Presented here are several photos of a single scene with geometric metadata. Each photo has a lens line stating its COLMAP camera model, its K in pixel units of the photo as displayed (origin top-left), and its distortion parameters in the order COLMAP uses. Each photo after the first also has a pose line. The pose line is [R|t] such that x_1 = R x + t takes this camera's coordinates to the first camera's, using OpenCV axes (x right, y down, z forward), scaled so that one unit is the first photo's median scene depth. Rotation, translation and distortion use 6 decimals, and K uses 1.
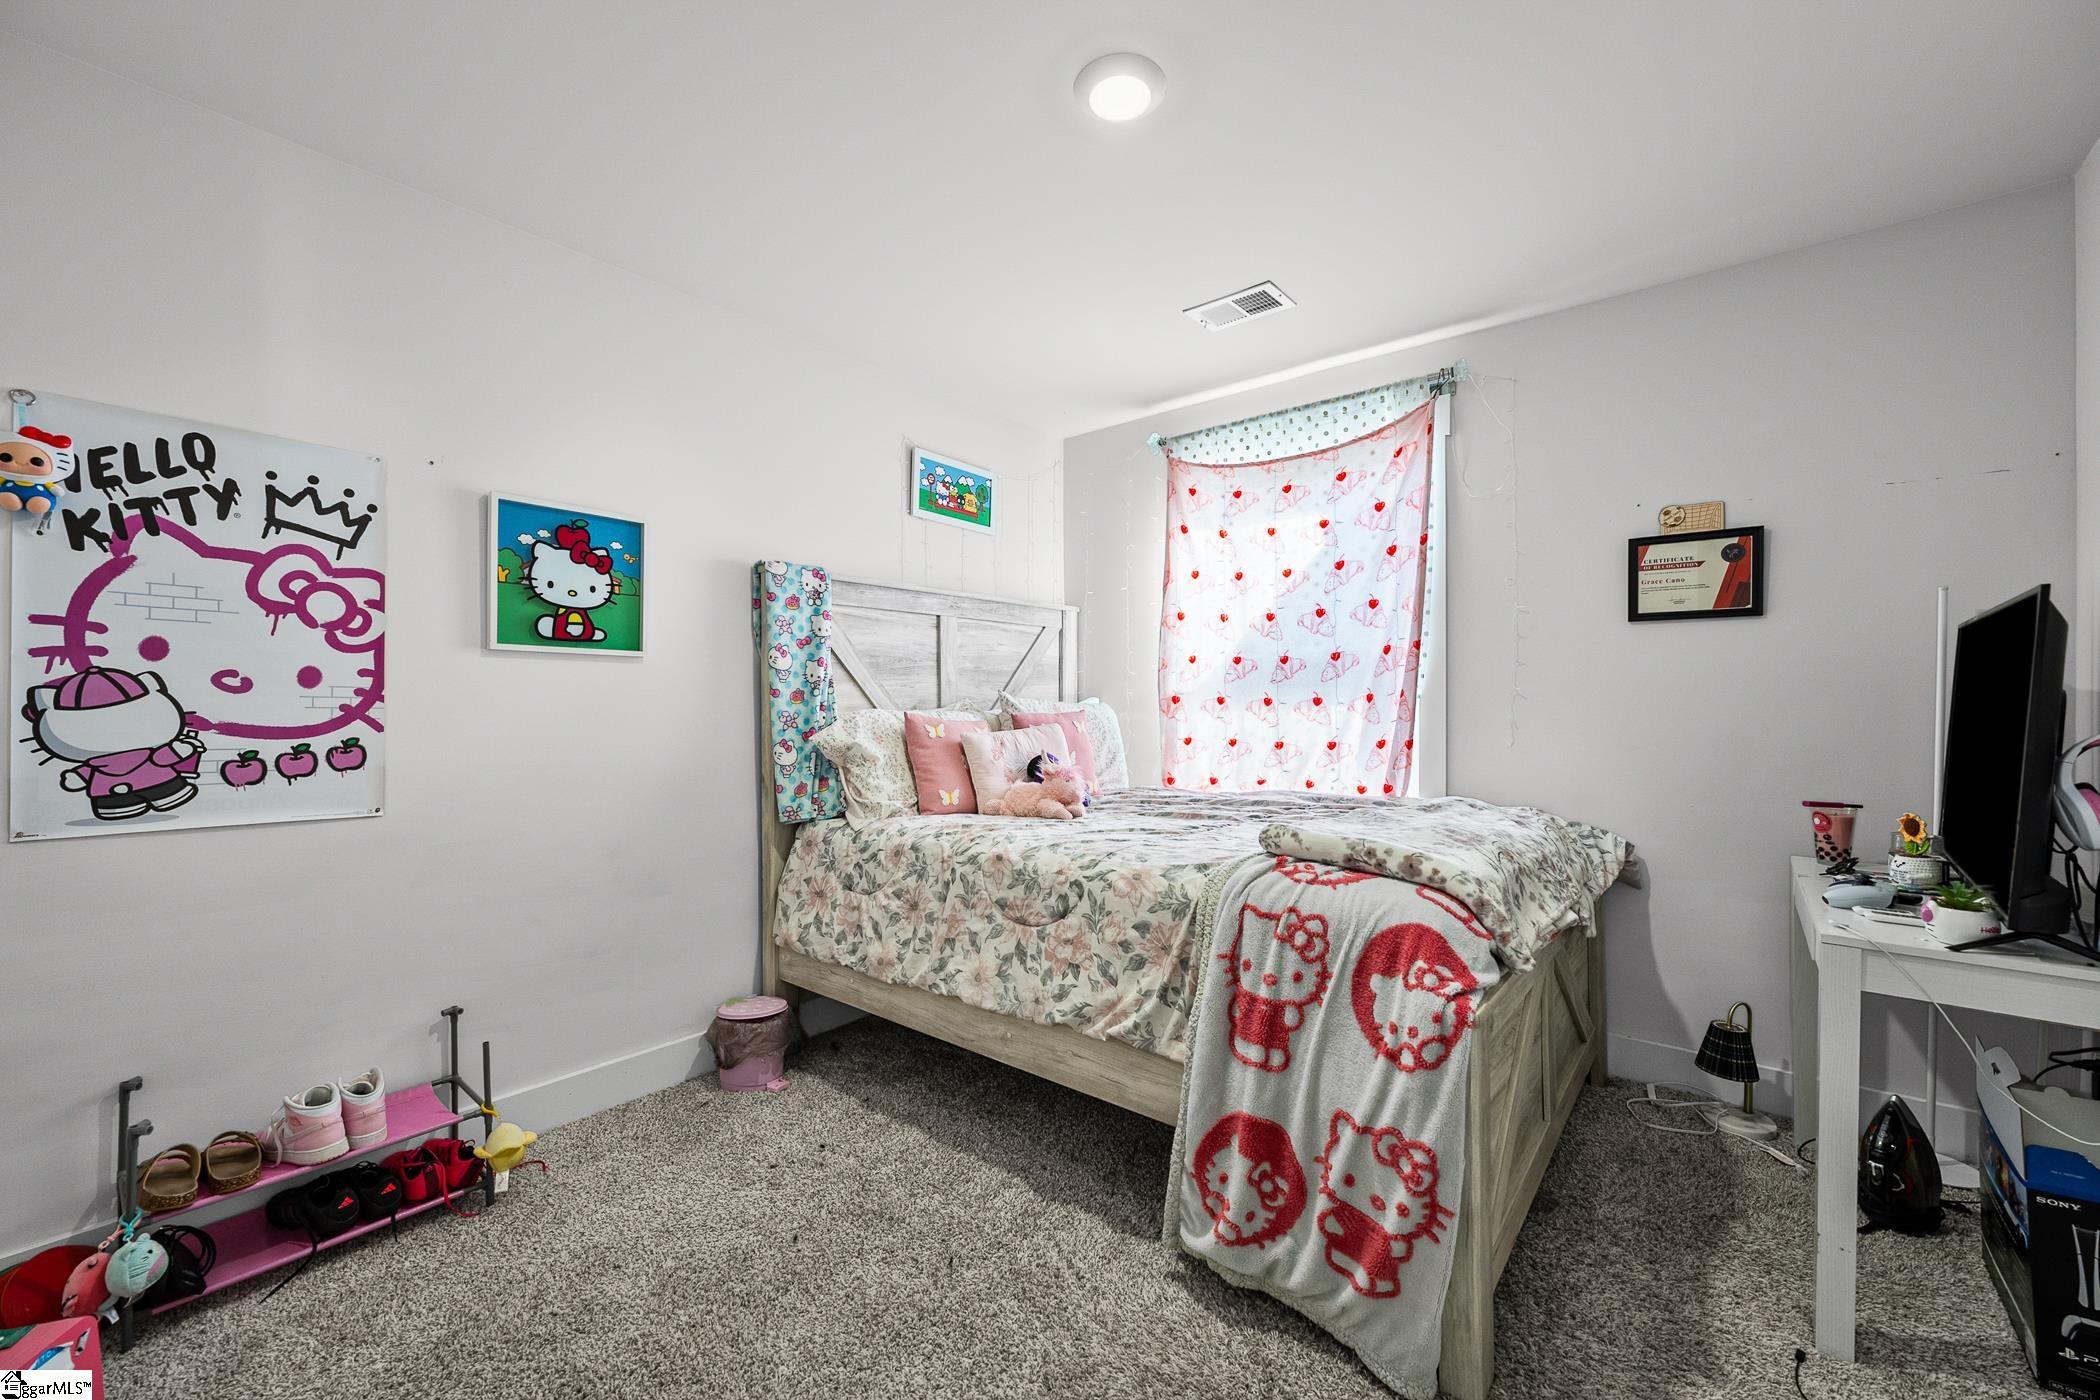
lens RADIAL K [[833.5, 0, 1043.7], [0, 833.5, 713.6], [0, 0, 1]] dist [-0.005708, 0.000423]
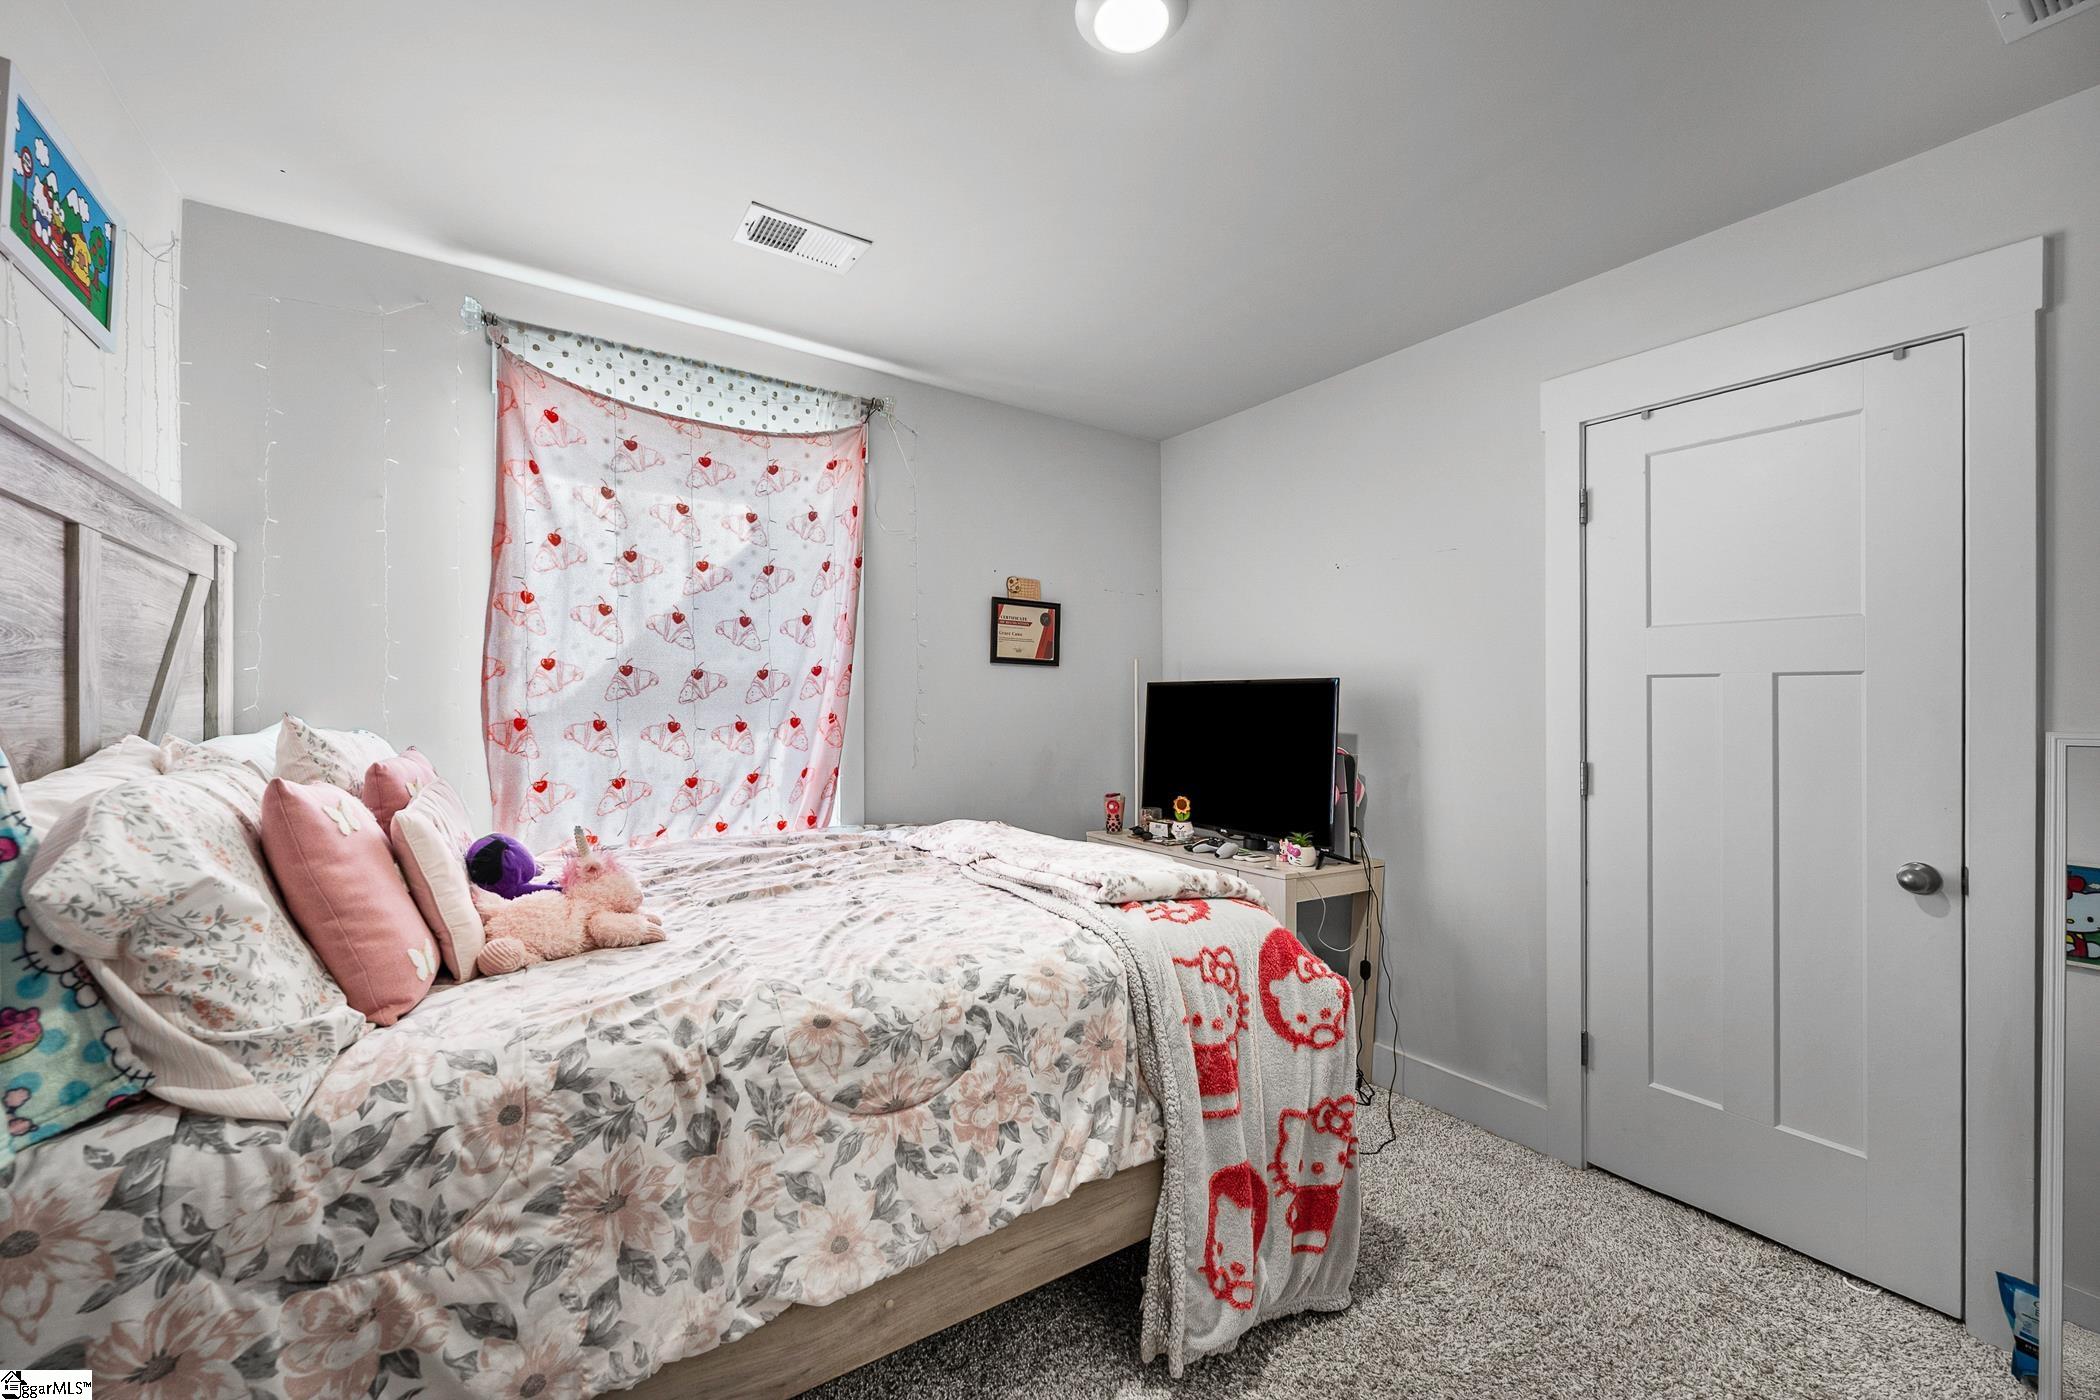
lens RADIAL K [[833.5, 0, 1045.5], [0, 833.5, 700.5], [0, 0, 1]] dist [-0.005708, 0.000423]
pose [[0.277364, 0.013023, 0.960677, -0.504721], [-0.002374, 0.999914, -0.012870, -0.039760], [-0.960762, 0.001289, 0.277372, 0.607733]]
